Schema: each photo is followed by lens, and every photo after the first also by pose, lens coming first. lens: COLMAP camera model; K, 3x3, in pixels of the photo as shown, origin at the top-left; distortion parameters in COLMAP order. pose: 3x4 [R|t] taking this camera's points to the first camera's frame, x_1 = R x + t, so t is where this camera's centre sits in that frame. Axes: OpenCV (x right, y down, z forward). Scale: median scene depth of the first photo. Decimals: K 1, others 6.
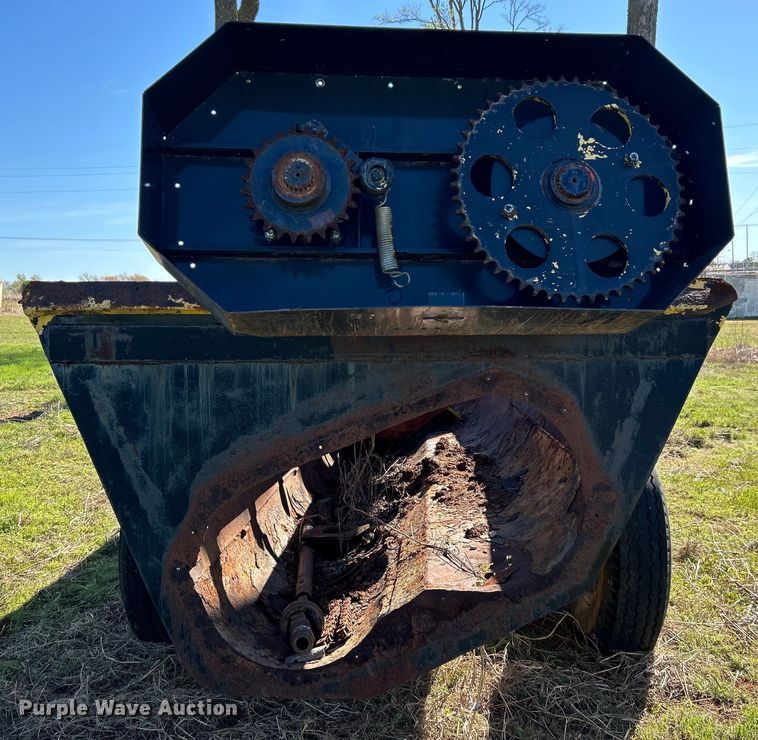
lens RADIAL K [[814.7, 0, 399.9], [0, 814.7, 337.3], [0, 0, 1]] dist [0.033176, 0.000000]
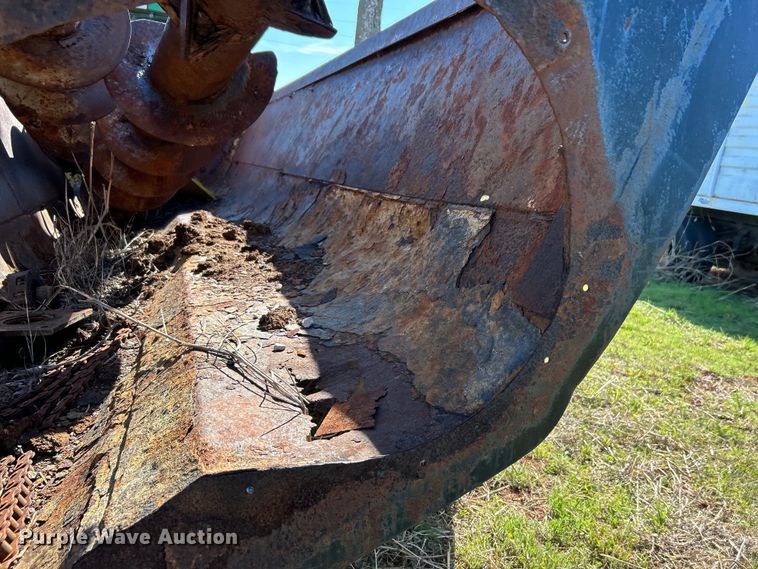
lens RADIAL K [[564.0, 0, 376.0], [0, 564.0, 288.3], [0, 0, 1]] dist [0.063485, -0.069343]
pose [[0.929088, -0.001476, 0.369855, 0.007027], [-0.071931, 0.980177, 0.184605, 0.162441], [-0.362796, -0.198118, 0.910565, 0.730423]]
